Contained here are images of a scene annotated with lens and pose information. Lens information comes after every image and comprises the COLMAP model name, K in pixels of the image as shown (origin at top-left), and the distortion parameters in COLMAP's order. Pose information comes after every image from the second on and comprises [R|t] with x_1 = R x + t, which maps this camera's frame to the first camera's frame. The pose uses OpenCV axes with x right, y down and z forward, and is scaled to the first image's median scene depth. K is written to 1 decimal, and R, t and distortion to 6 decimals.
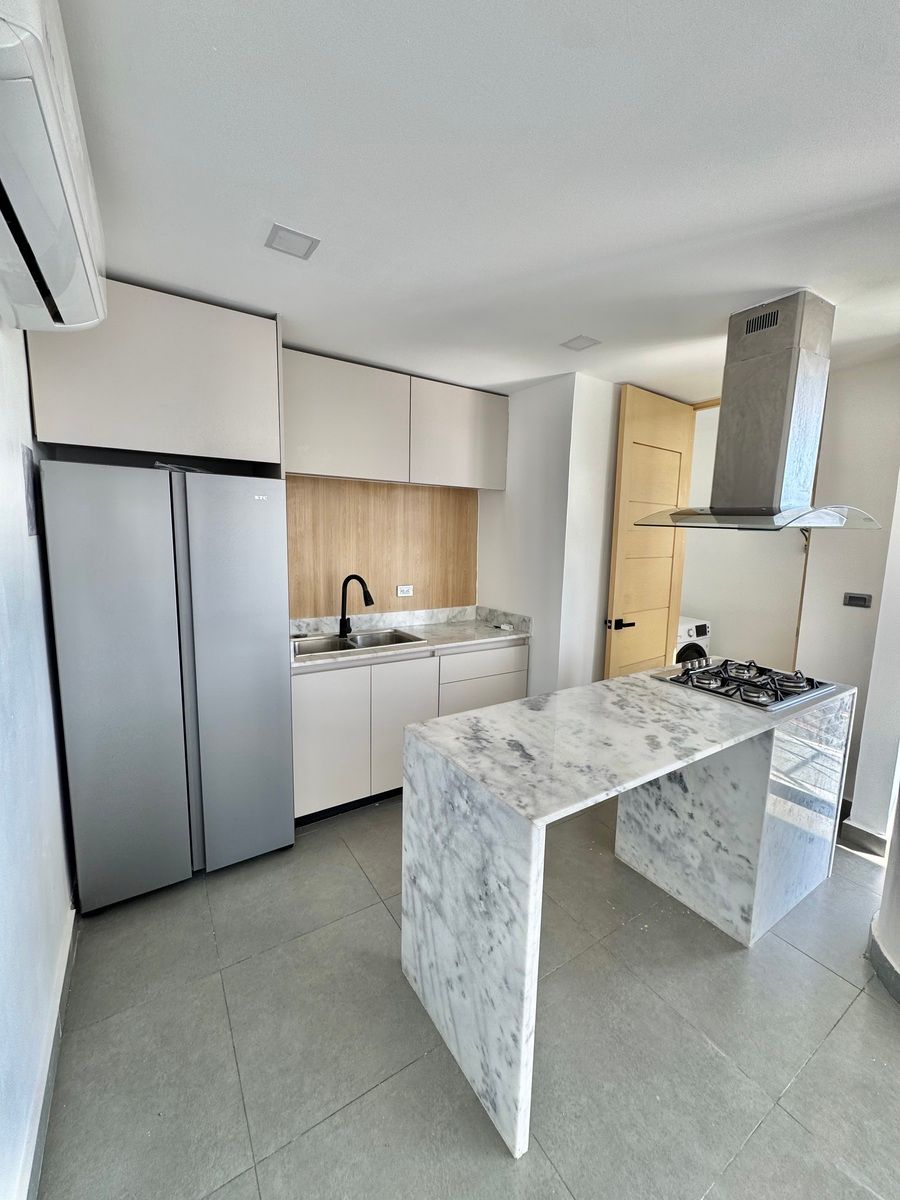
lens RADIAL K [[479.4, 0, 450.9], [0, 479.4, 603.9], [0, 0, 1]] dist [-0.000846, -0.000394]
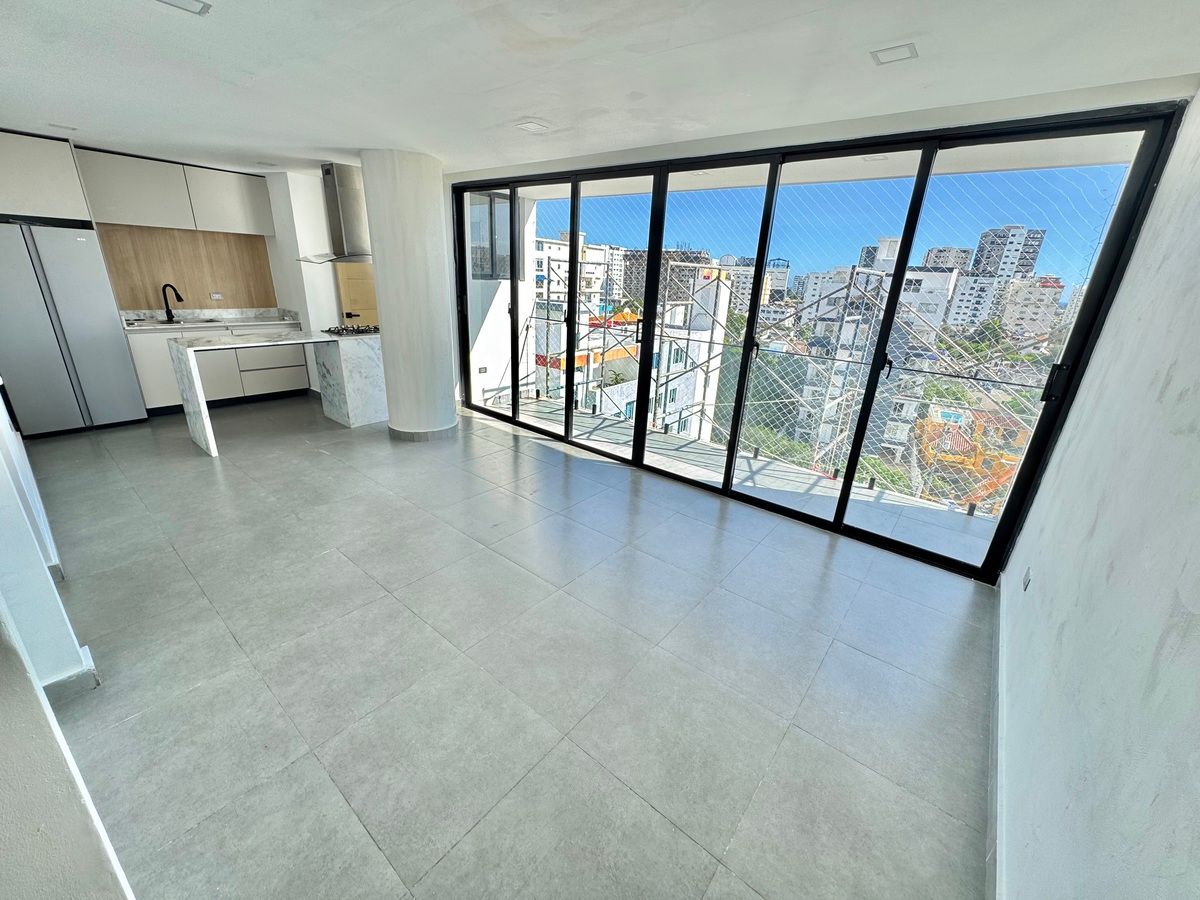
lens RADIAL K [[479.4, 0, 600.0], [0, 479.4, 450.0], [0, 0, 1]] dist [-0.000846, -0.000394]
pose [[0.950362, -0.083317, 0.299784, 0.727551], [0.014779, 0.974482, 0.223980, 0.162267], [-0.310796, -0.208432, 0.927341, -1.262862]]
